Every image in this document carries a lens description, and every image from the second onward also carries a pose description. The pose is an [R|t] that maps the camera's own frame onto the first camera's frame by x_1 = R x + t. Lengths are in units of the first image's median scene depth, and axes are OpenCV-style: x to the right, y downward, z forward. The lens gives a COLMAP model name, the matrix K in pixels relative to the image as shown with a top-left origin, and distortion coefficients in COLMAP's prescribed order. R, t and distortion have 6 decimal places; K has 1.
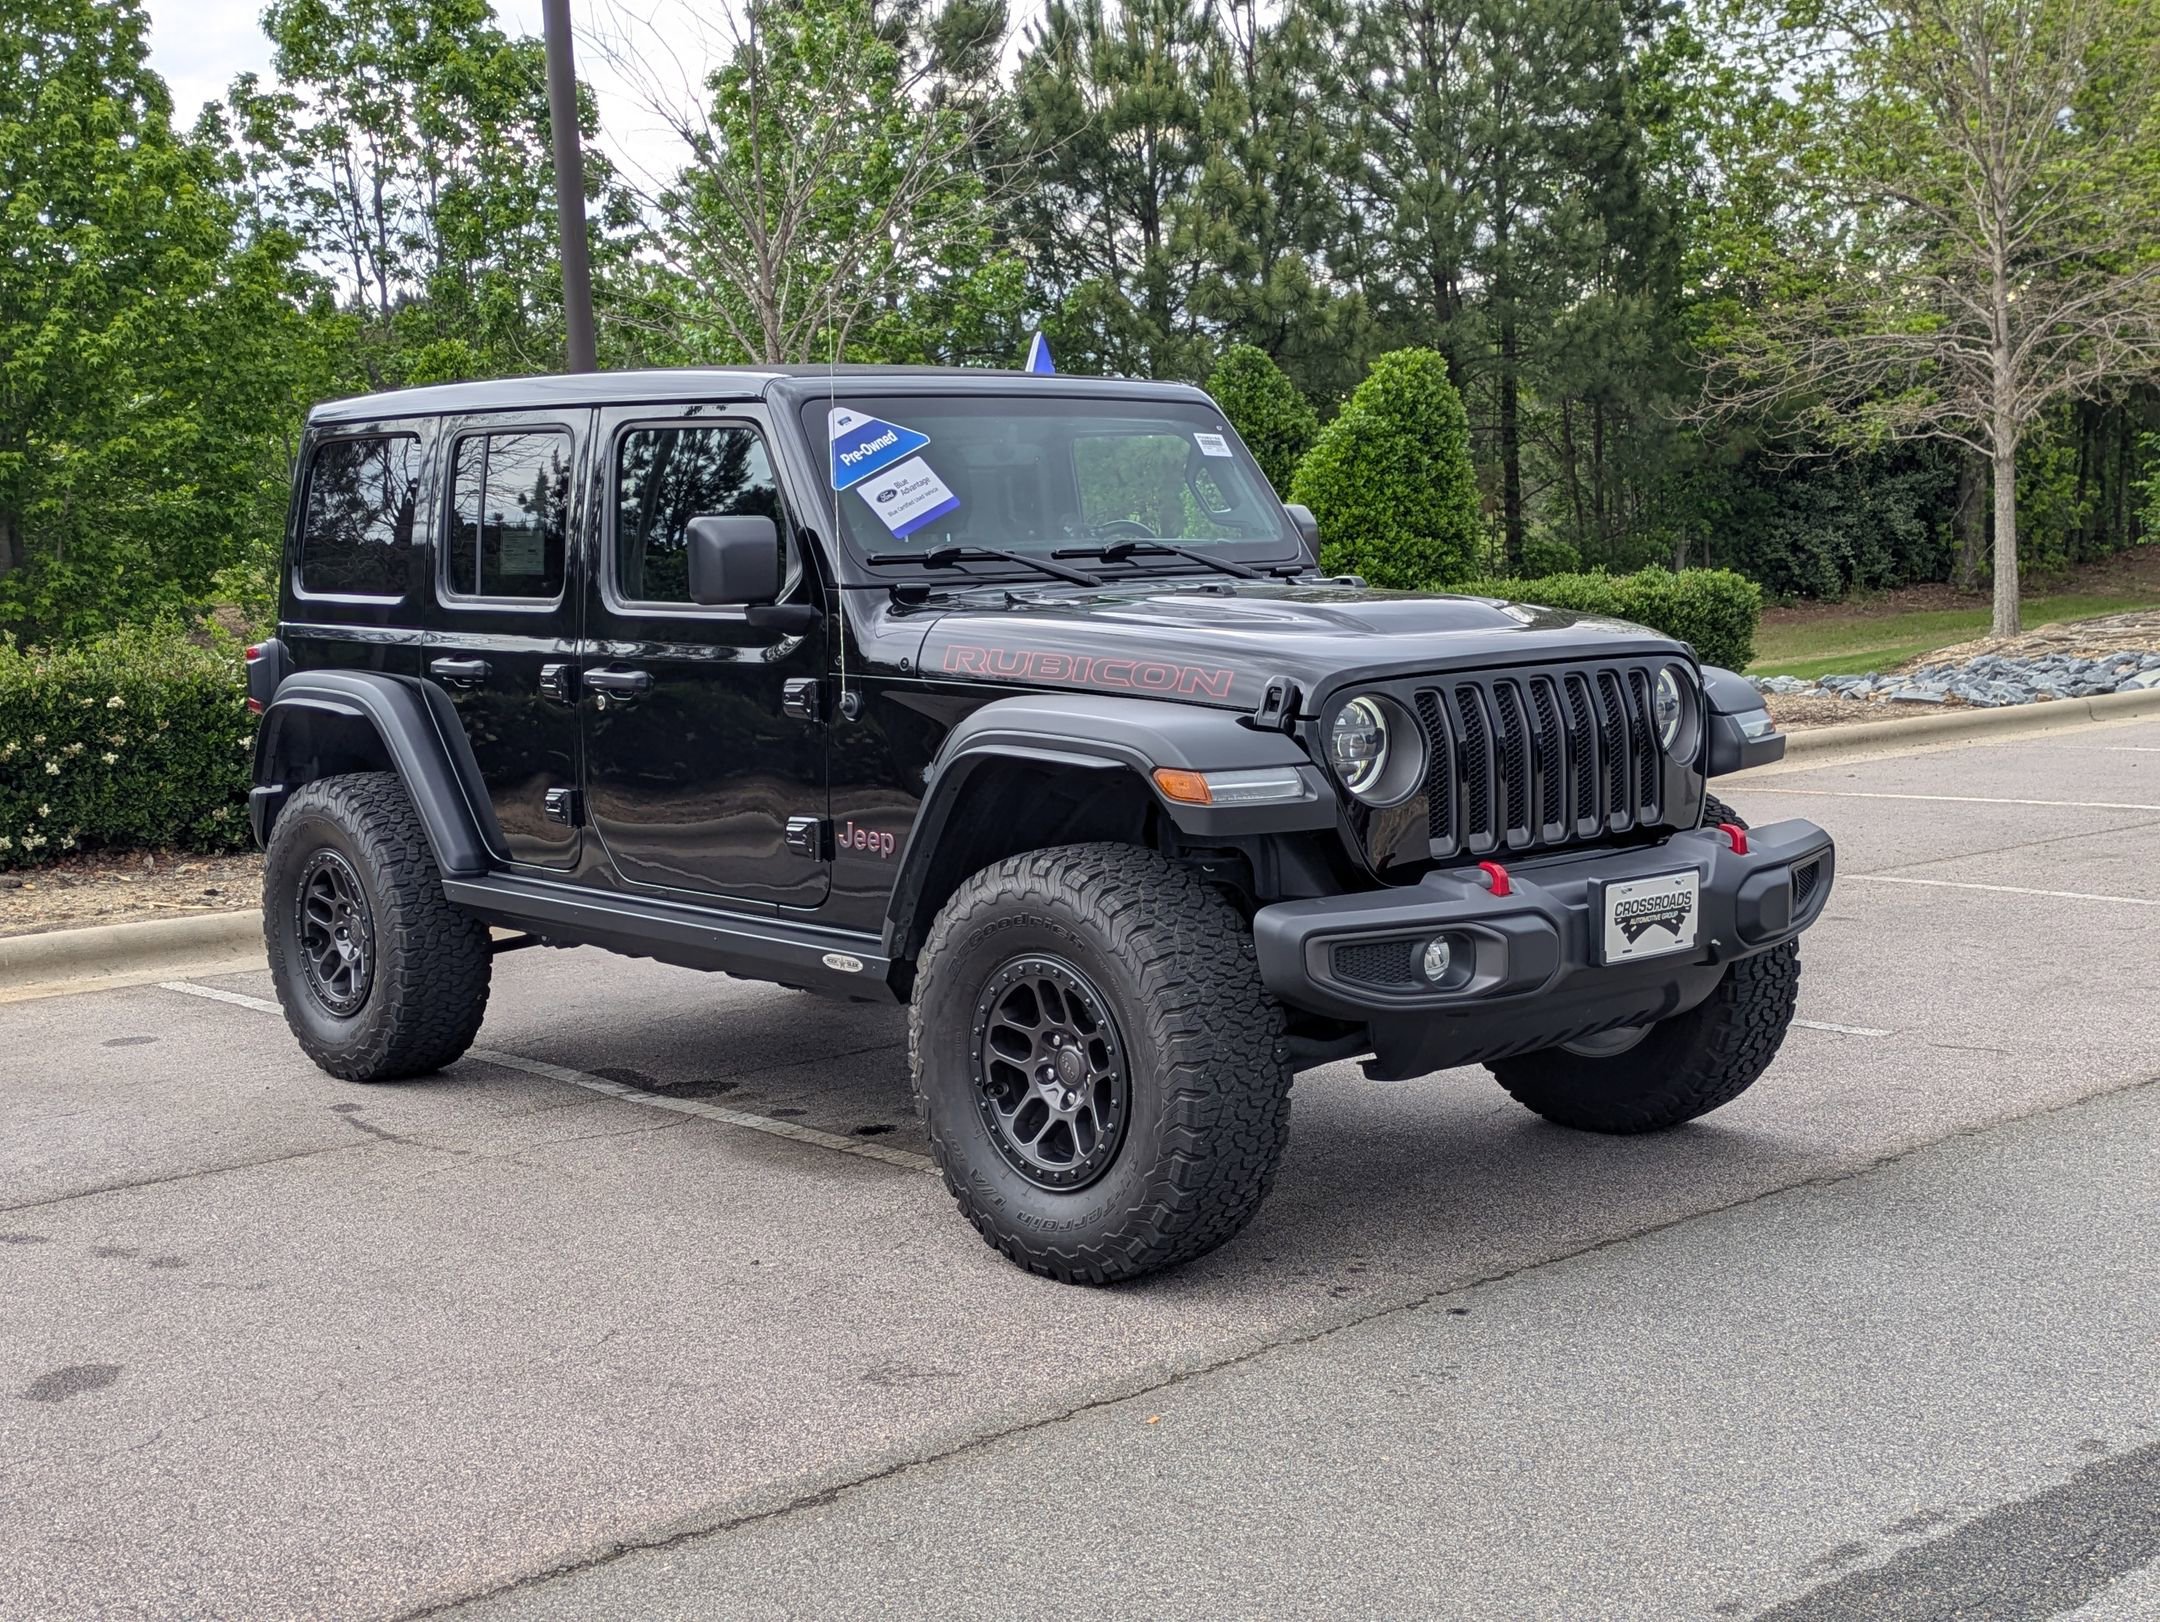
lens RADIAL K [[2592.4, 0, 1146.3], [0, 2592.4, 813.9], [0, 0, 1]] dist [0.030018, -0.002618]
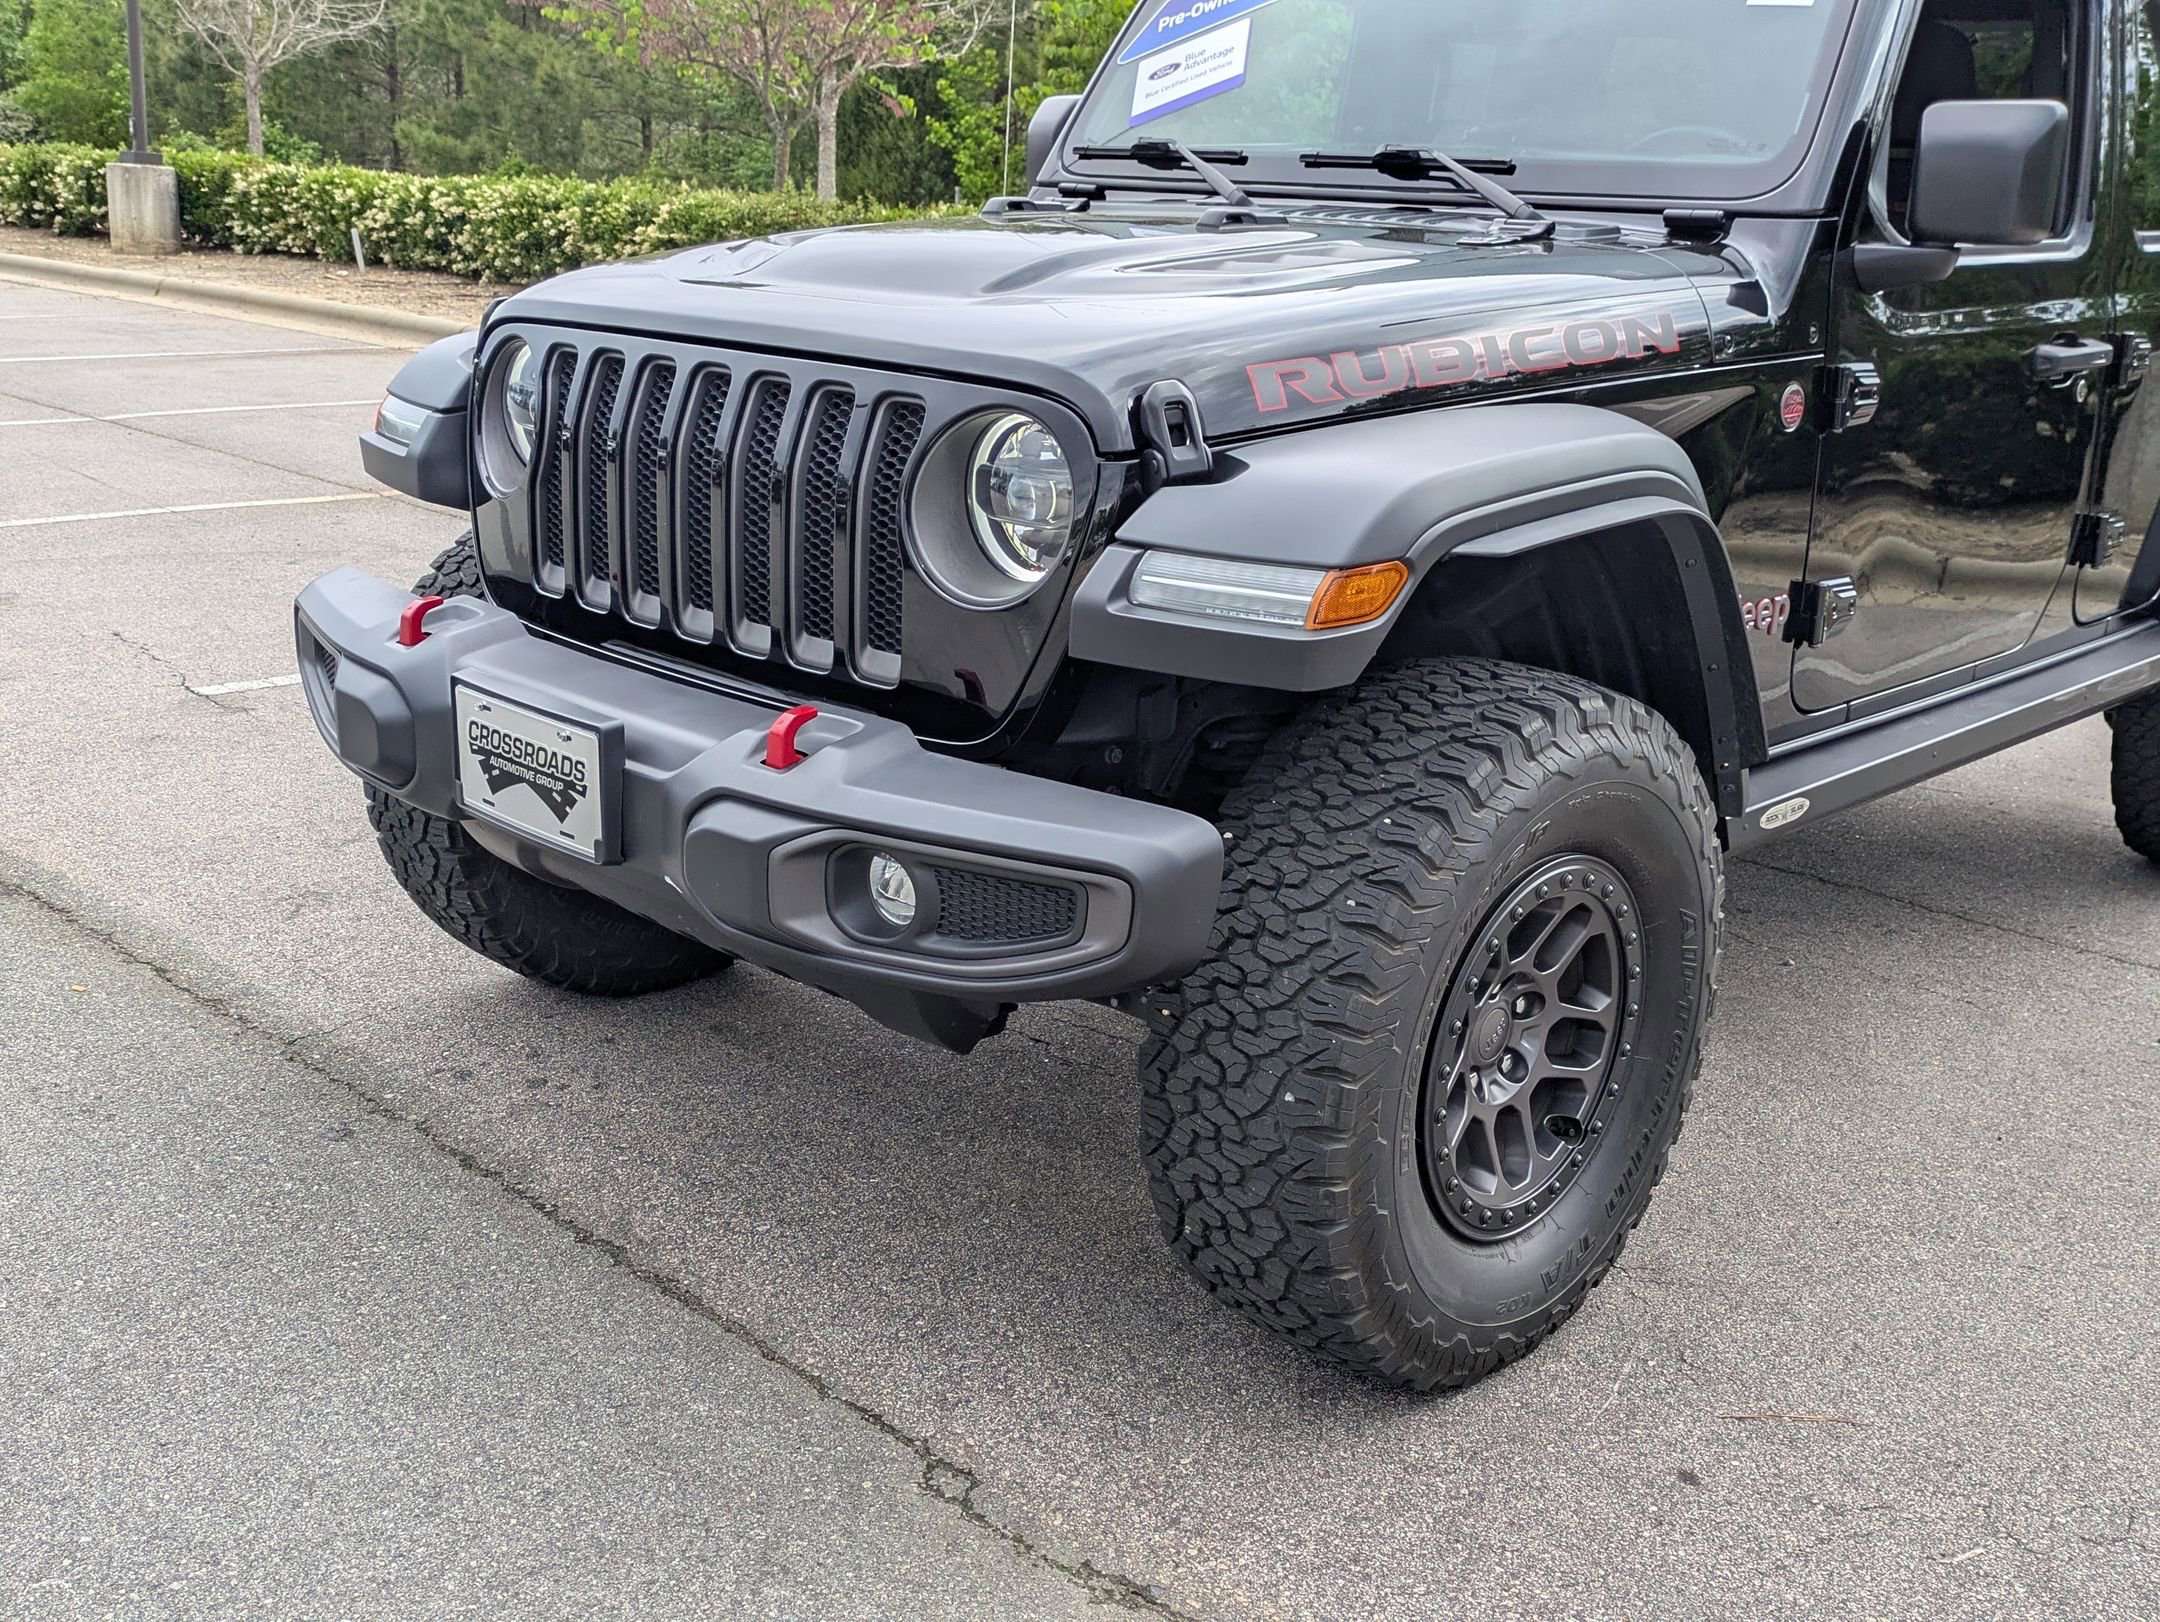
lens RADIAL K [[2145.3, 0, 1087.0], [0, 2145.3, 828.1], [0, 0, 1]] dist [0.079594, -0.101268]
pose [[0.068851, 0.319508, -0.945079, 0.579588], [-0.142112, 0.940807, 0.307710, -0.102905], [0.987453, 0.113121, 0.110182, 0.909998]]
